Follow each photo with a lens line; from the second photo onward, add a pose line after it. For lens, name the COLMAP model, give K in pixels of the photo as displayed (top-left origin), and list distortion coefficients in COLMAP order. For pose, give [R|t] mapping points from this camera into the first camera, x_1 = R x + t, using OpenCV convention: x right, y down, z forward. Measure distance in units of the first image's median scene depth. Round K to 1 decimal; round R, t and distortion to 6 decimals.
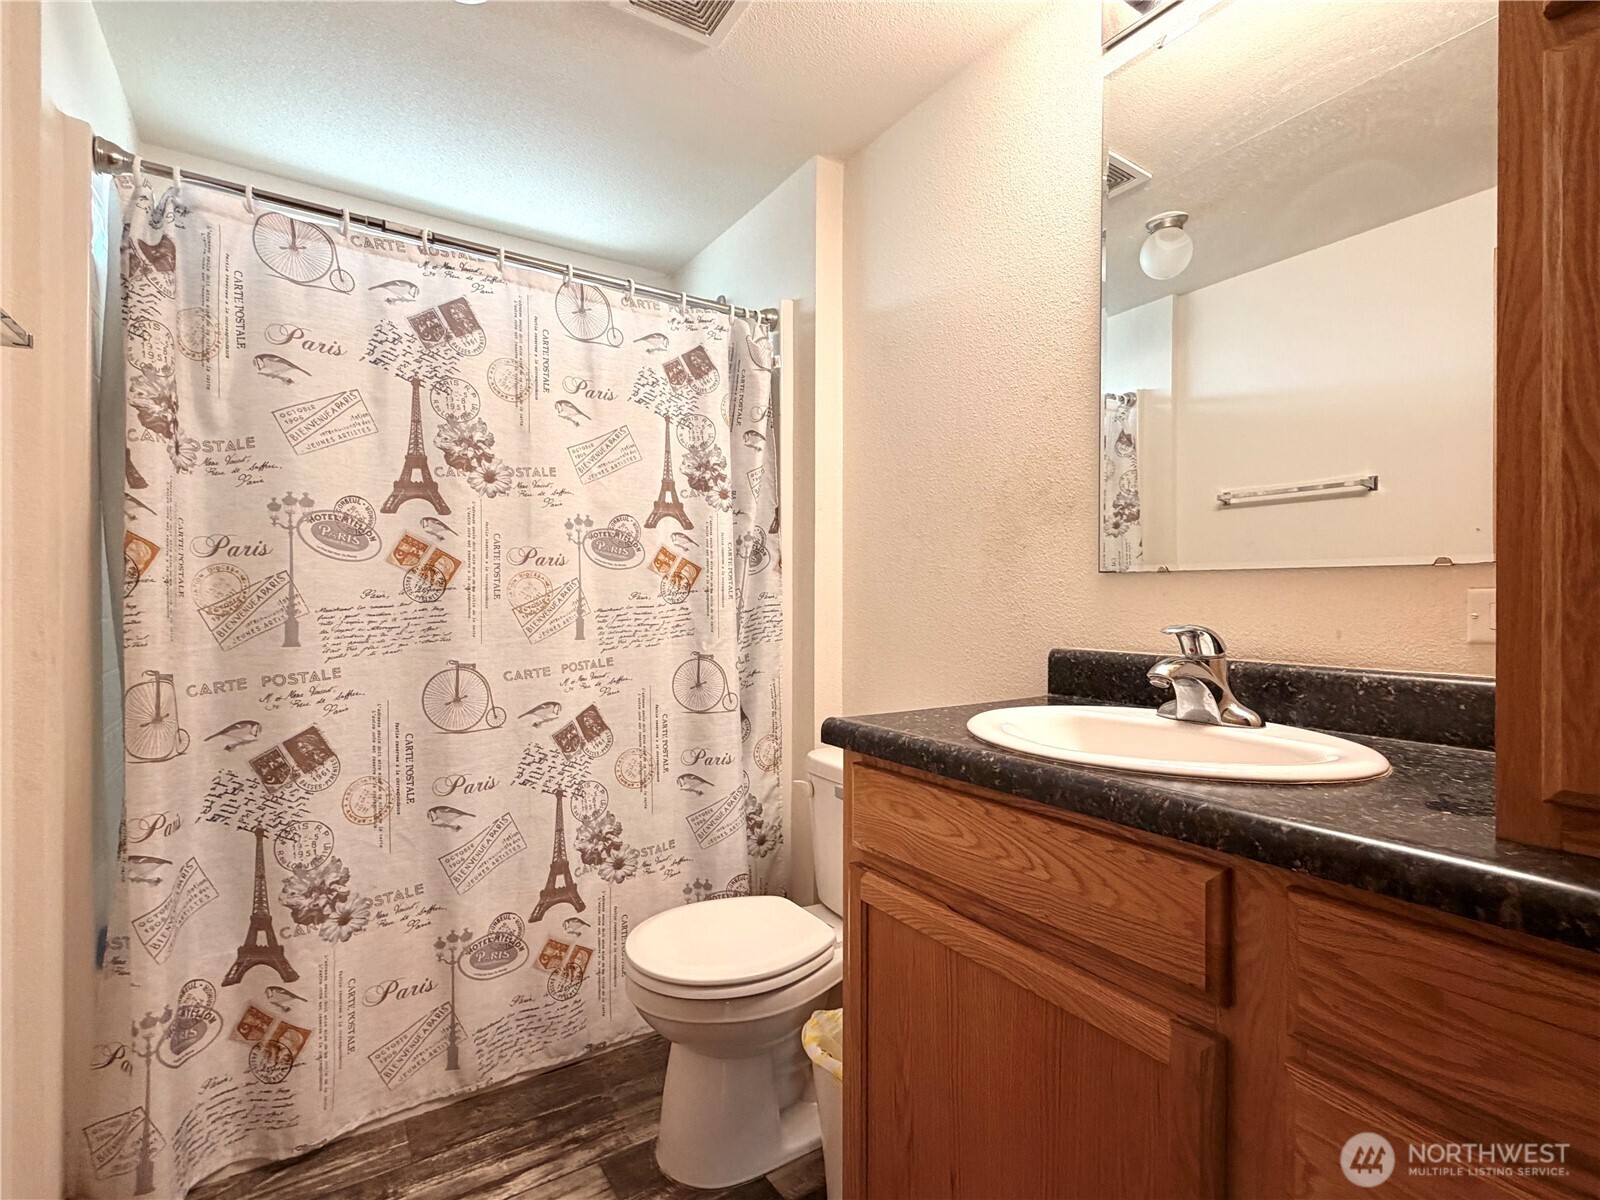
lens RADIAL K [[764.1, 0, 800.0], [0, 764.1, 600.0], [0, 0, 1]] dist [-0.001565, -0.000318]
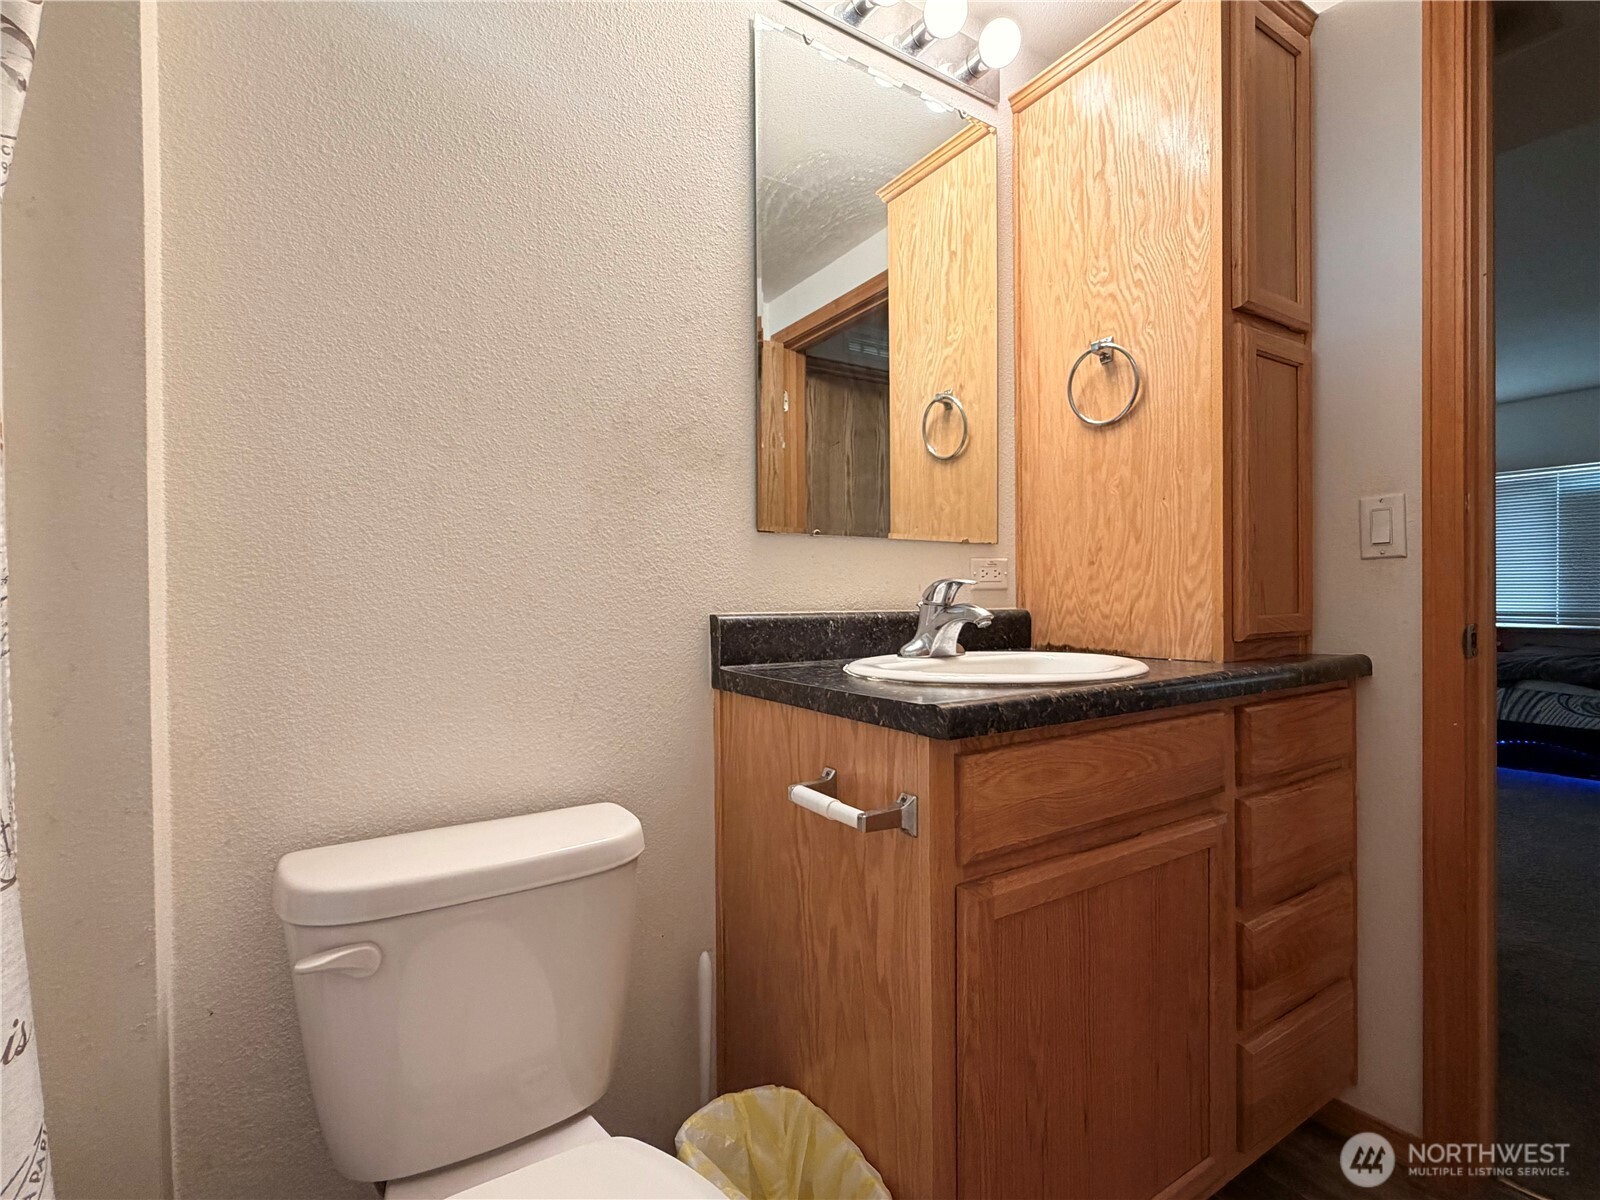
lens RADIAL K [[764.1, 0, 800.0], [0, 764.1, 600.0], [0, 0, 1]] dist [-0.001565, -0.000318]
pose [[0.006852, -0.013172, 0.999890, -0.740935], [0.006536, 0.999892, 0.013127, 0.049379], [-0.999955, 0.006446, 0.006938, 1.239035]]
